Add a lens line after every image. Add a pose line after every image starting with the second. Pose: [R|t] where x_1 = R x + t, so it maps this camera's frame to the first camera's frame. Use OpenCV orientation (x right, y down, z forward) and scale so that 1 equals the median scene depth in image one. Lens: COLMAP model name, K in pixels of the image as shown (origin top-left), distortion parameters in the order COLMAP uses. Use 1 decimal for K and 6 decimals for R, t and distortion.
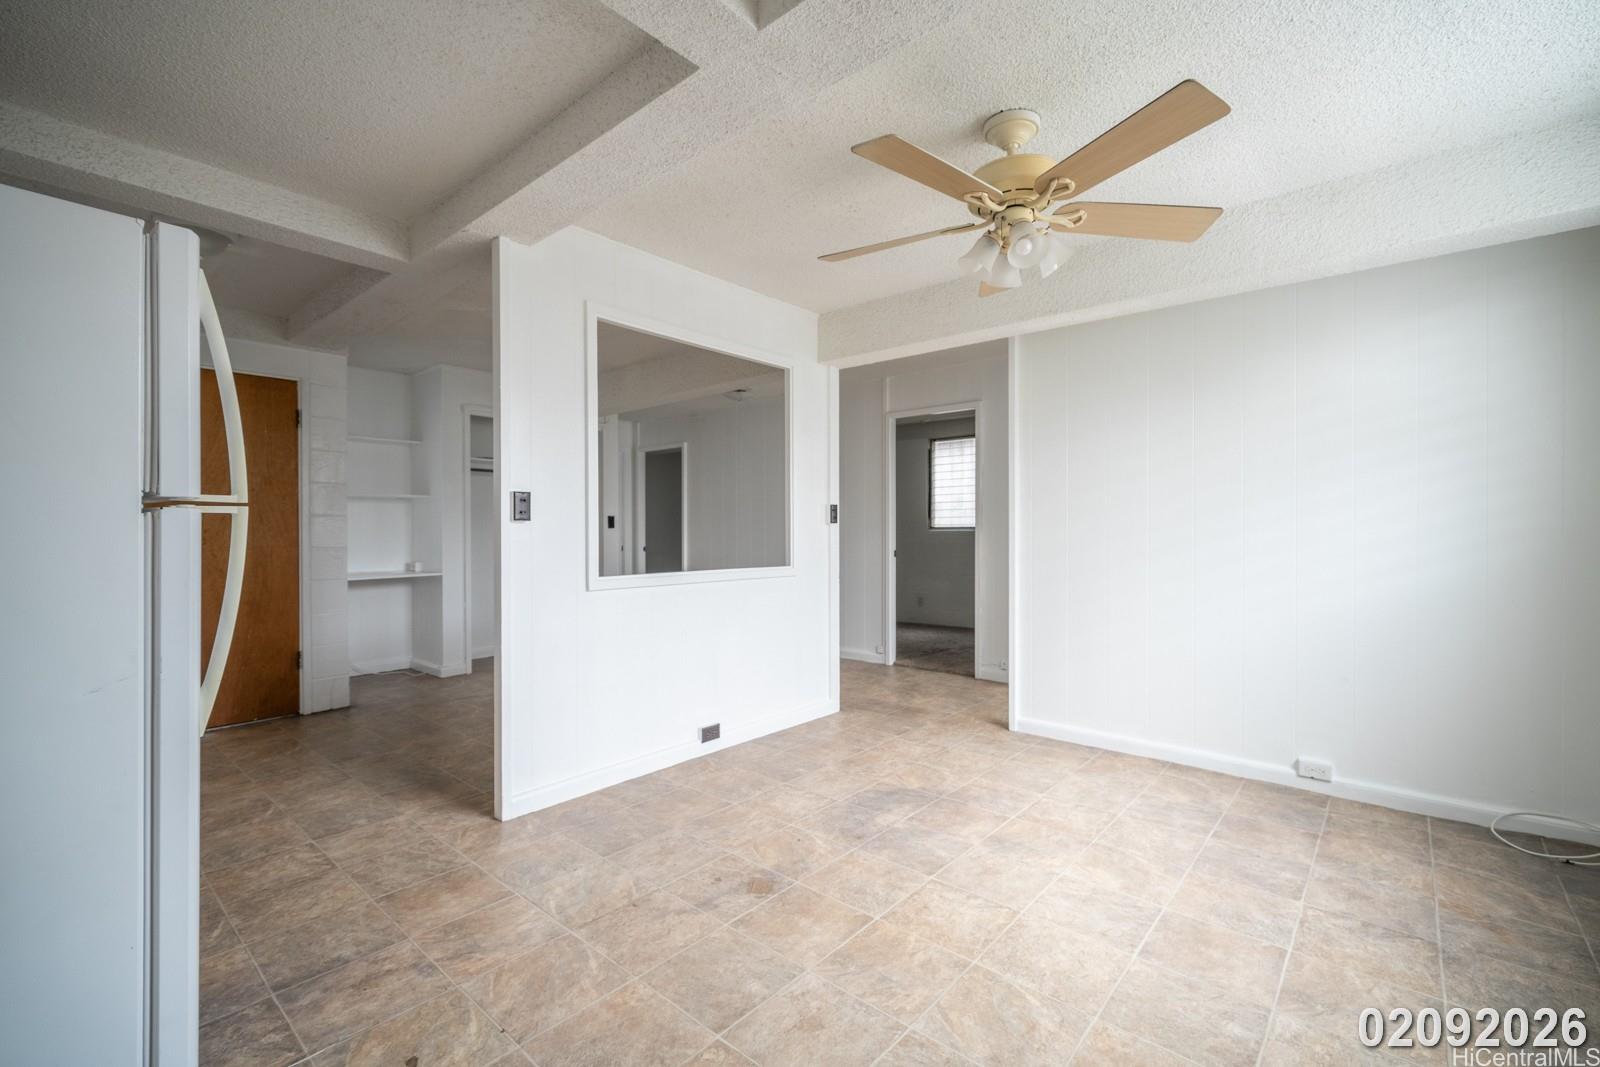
lens RADIAL K [[691.5, 0, 788.5], [0, 691.5, 521.5], [0, 0, 1]] dist [0.005399, -0.000972]
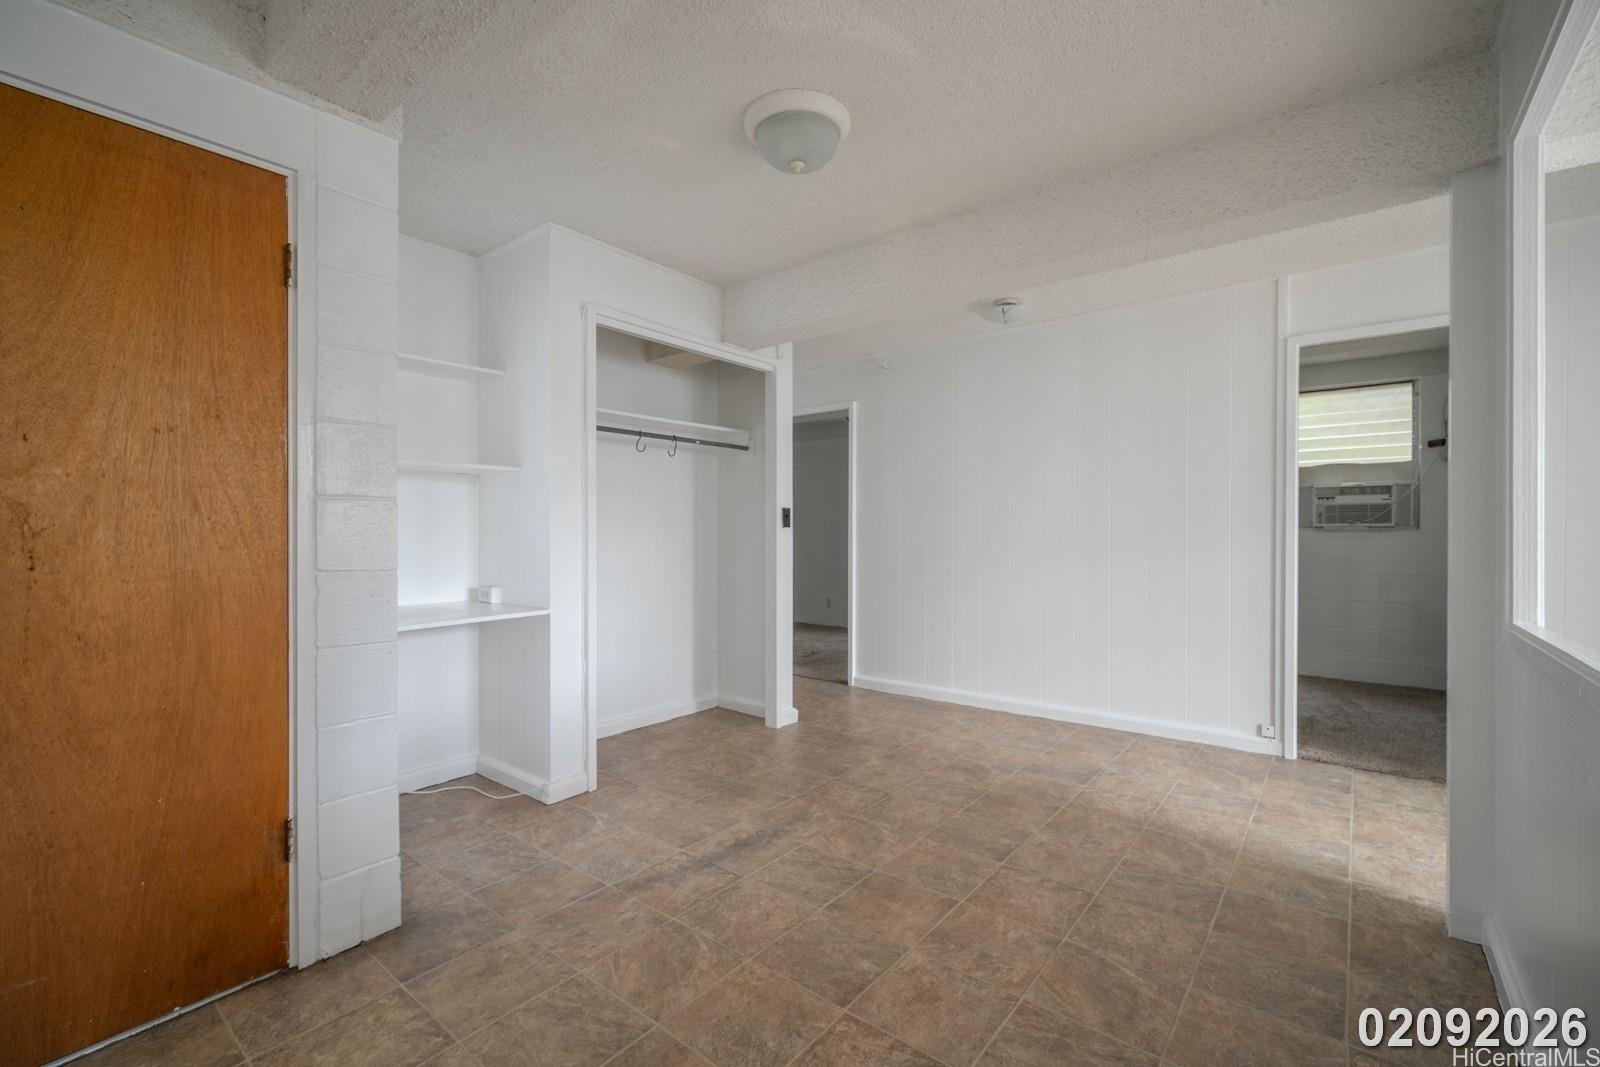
lens RADIAL K [[691.5, 0, 802.1], [0, 691.5, 521.1], [0, 0, 1]] dist [0.005399, -0.000972]
pose [[0.998475, 0.006752, 0.054800, -0.403427], [-0.006856, 0.999975, 0.001711, 0.003447], [-0.054787, -0.002084, 0.998496, 0.542748]]
